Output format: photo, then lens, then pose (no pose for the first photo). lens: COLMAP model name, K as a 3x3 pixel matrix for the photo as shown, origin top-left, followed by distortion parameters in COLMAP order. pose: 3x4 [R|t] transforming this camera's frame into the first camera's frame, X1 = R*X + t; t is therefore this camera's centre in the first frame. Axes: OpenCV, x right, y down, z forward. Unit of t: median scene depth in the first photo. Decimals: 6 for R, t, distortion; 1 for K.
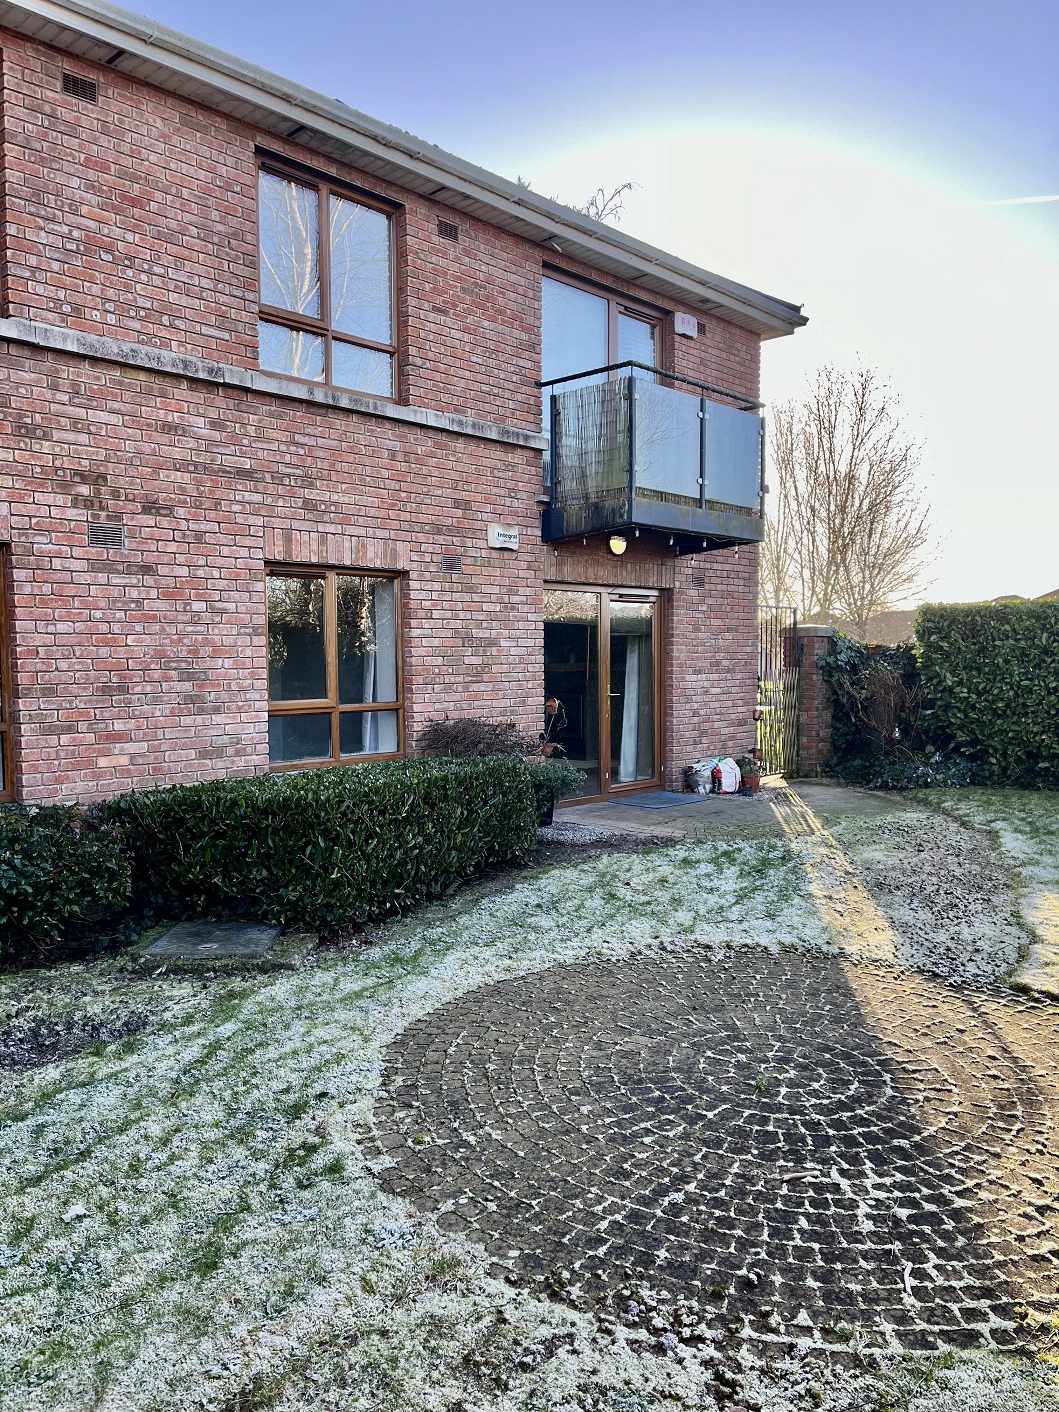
lens RADIAL K [[1068.9, 0, 533.9], [0, 1068.9, 709.3], [0, 0, 1]] dist [0.093741, -0.117533]
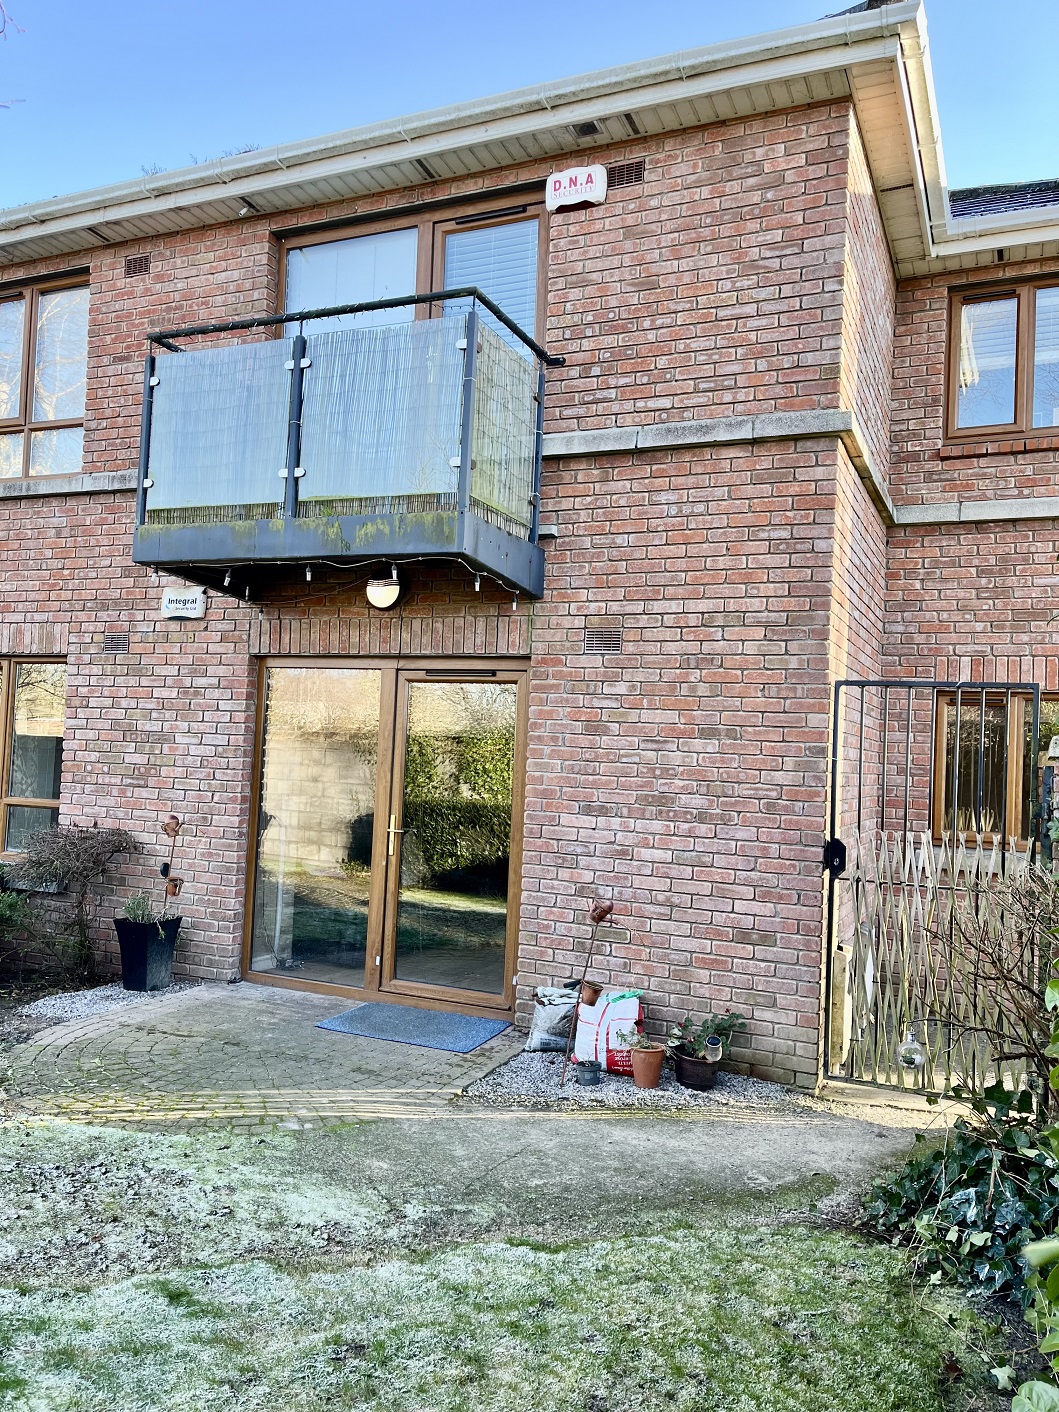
lens RADIAL K [[1068.9, 0, 533.9], [0, 1068.9, 709.3], [0, 0, 1]] dist [0.093741, -0.117533]
pose [[0.313827, -0.020682, -0.949255, 0.916417], [-0.095426, 0.994014, -0.053206, -0.077086], [0.944673, 0.107281, 0.309975, 1.158121]]
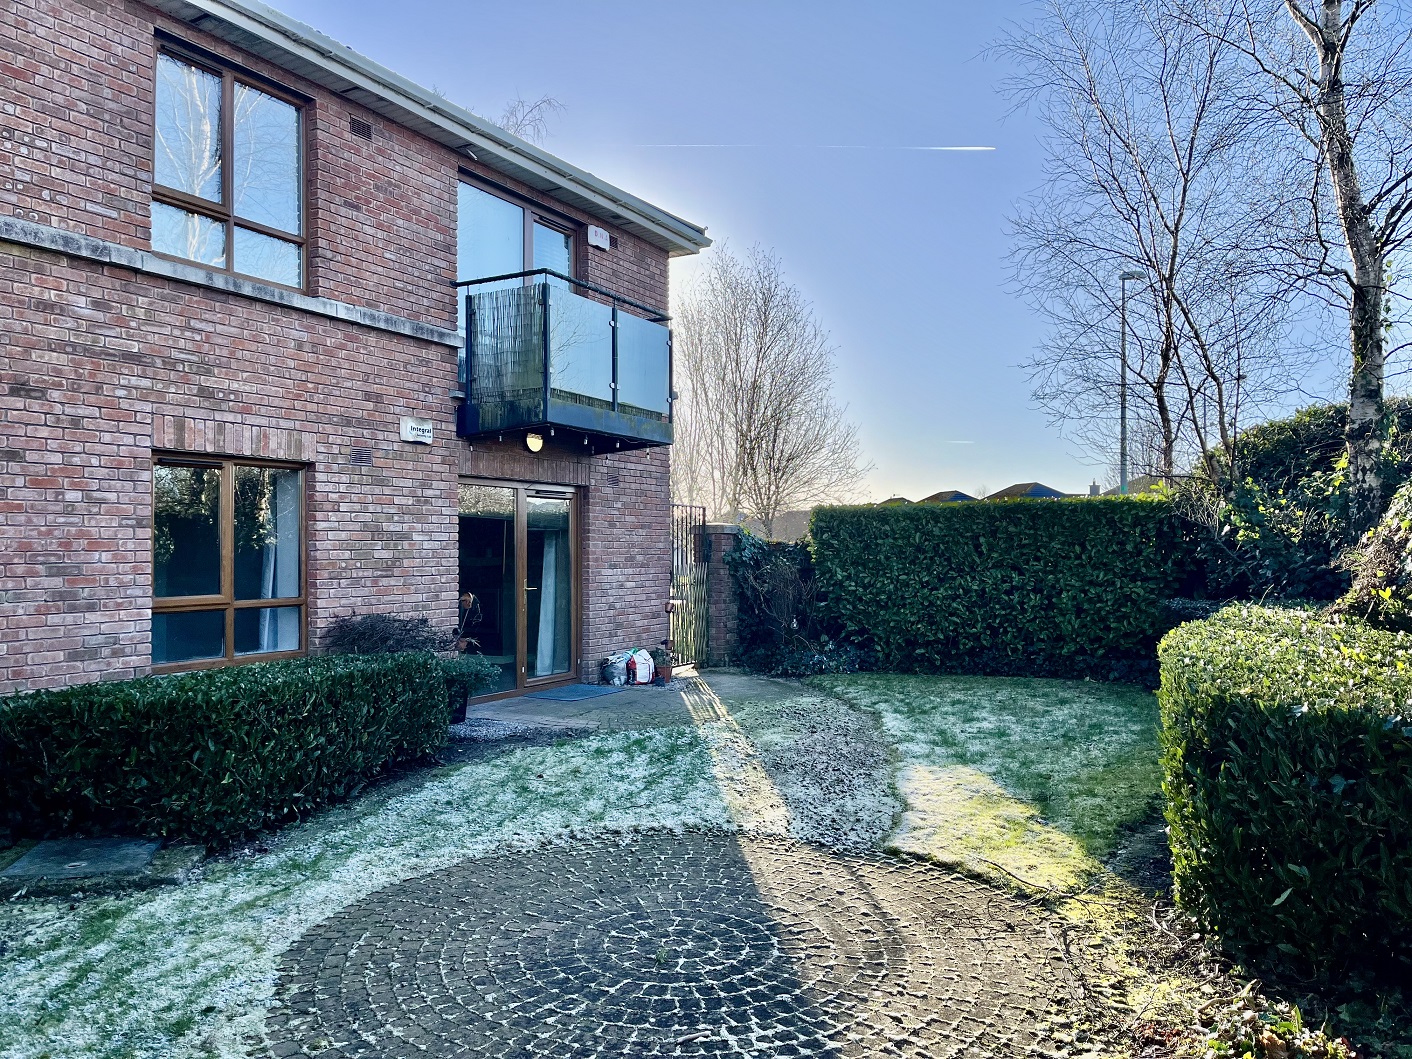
lens RADIAL K [[1068.9, 0, 707.6], [0, 1068.9, 536.4], [0, 0, 1]] dist [0.093741, -0.117533]
pose [[0.972698, 0.007831, 0.231941, 0.003419], [0.006913, 0.998009, -0.062688, 0.001743], [-0.231970, 0.062580, 0.970708, -0.033417]]
